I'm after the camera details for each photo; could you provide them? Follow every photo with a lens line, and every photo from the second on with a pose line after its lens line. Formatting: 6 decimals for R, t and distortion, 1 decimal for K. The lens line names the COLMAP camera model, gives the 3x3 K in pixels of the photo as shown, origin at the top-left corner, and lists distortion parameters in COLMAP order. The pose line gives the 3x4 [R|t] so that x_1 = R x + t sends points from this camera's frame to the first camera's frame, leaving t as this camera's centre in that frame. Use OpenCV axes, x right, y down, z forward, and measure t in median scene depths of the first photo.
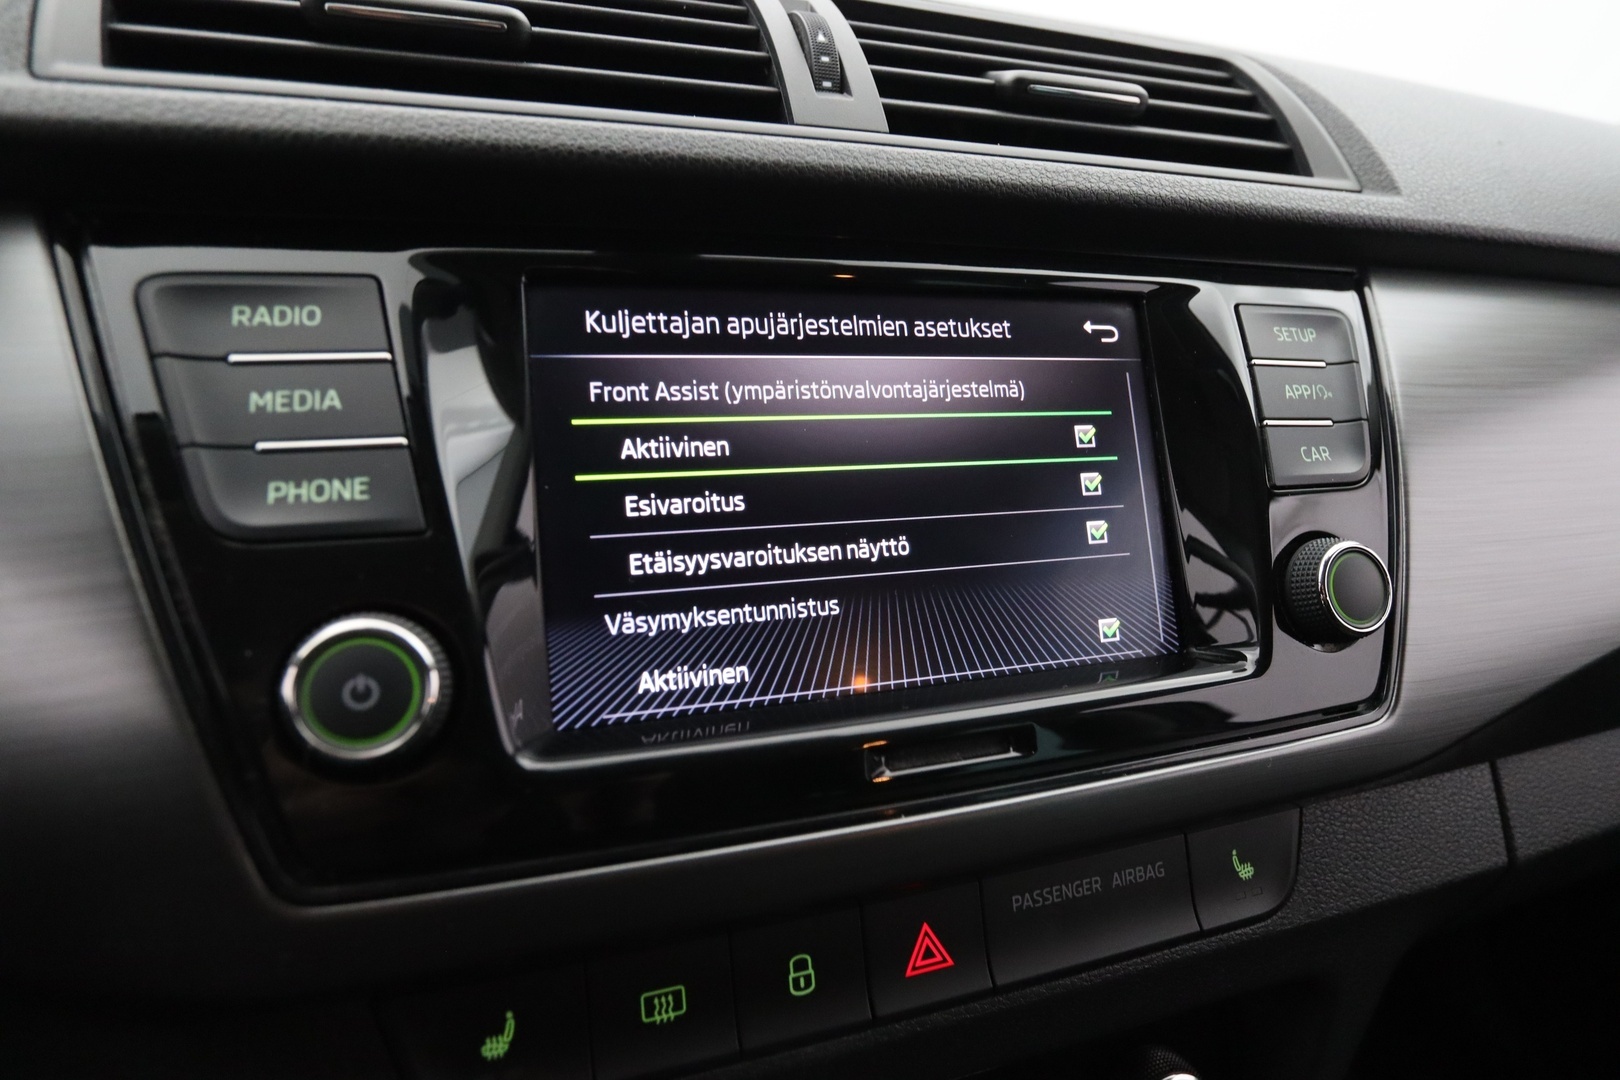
lens RADIAL K [[875.1, 0, 812.6], [0, 875.1, 537.0], [0, 0, 1]] dist [-0.035333, 0.005161]
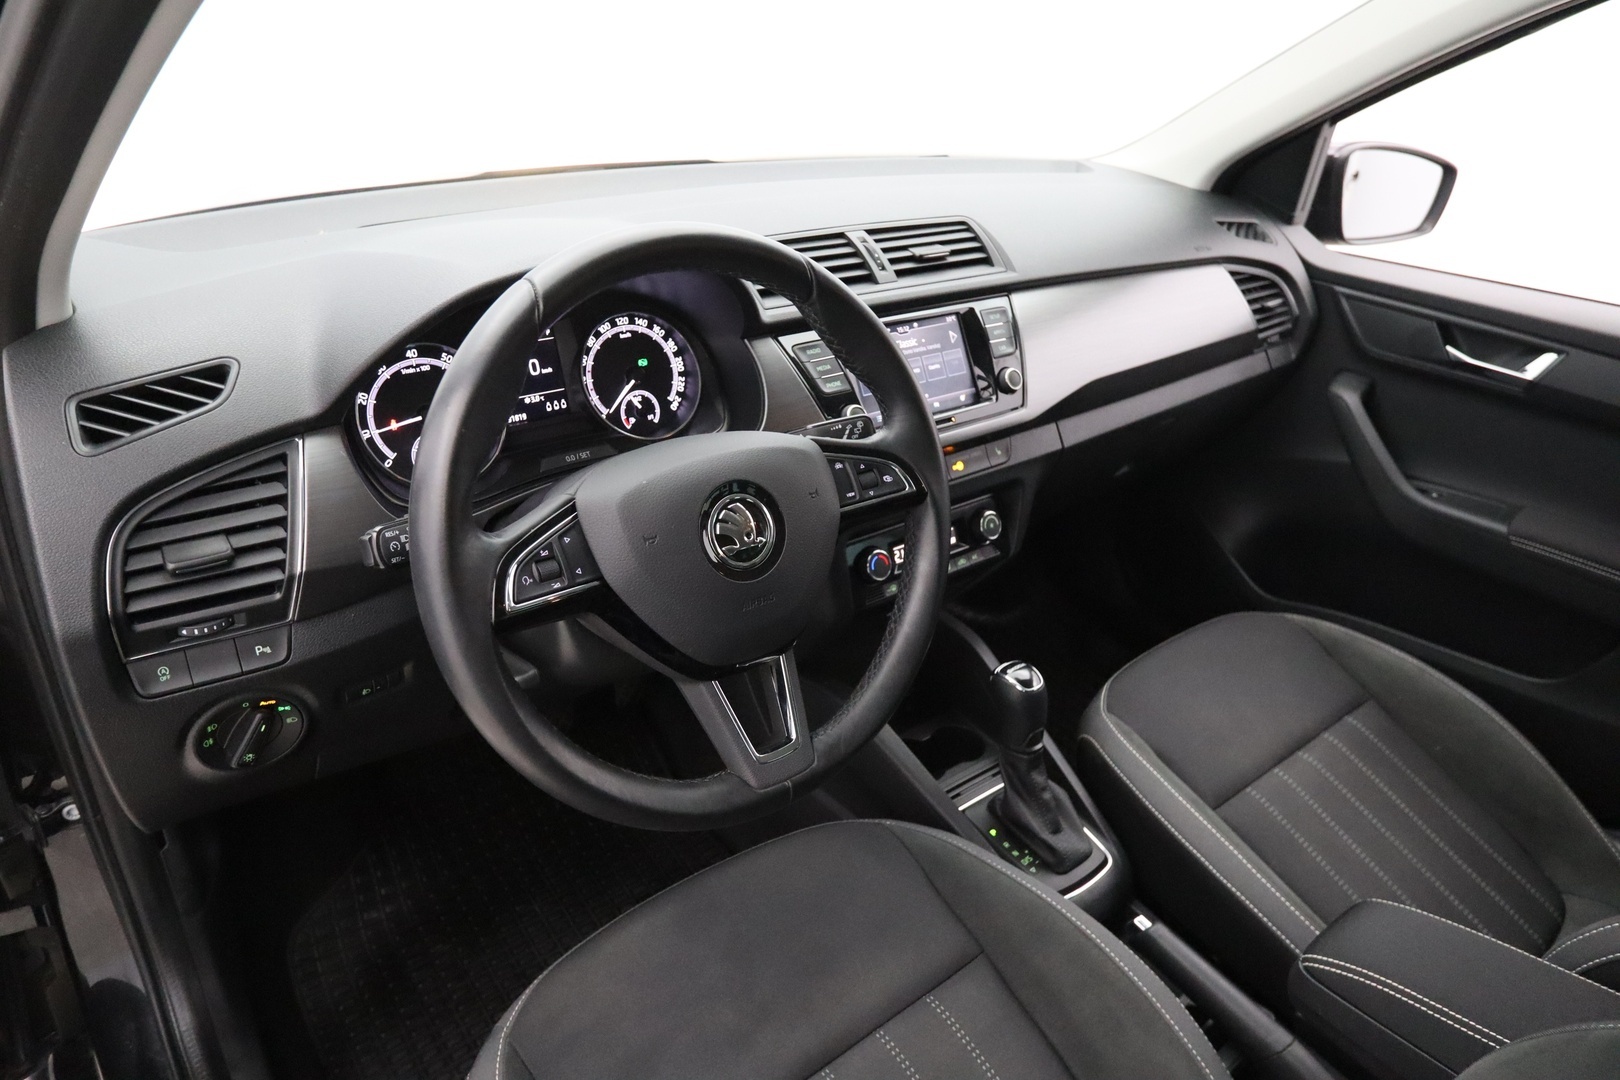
lens RADIAL K [[1049.5, 0, 808.4], [0, 1049.5, 533.7], [0, 0, 1]] dist [-0.006762, -0.000941]
pose [[0.940988, -0.172600, 0.291119, -2.108274], [0.136912, 0.980789, 0.138954, -0.054735], [-0.309510, -0.090897, 0.946542, -3.921323]]
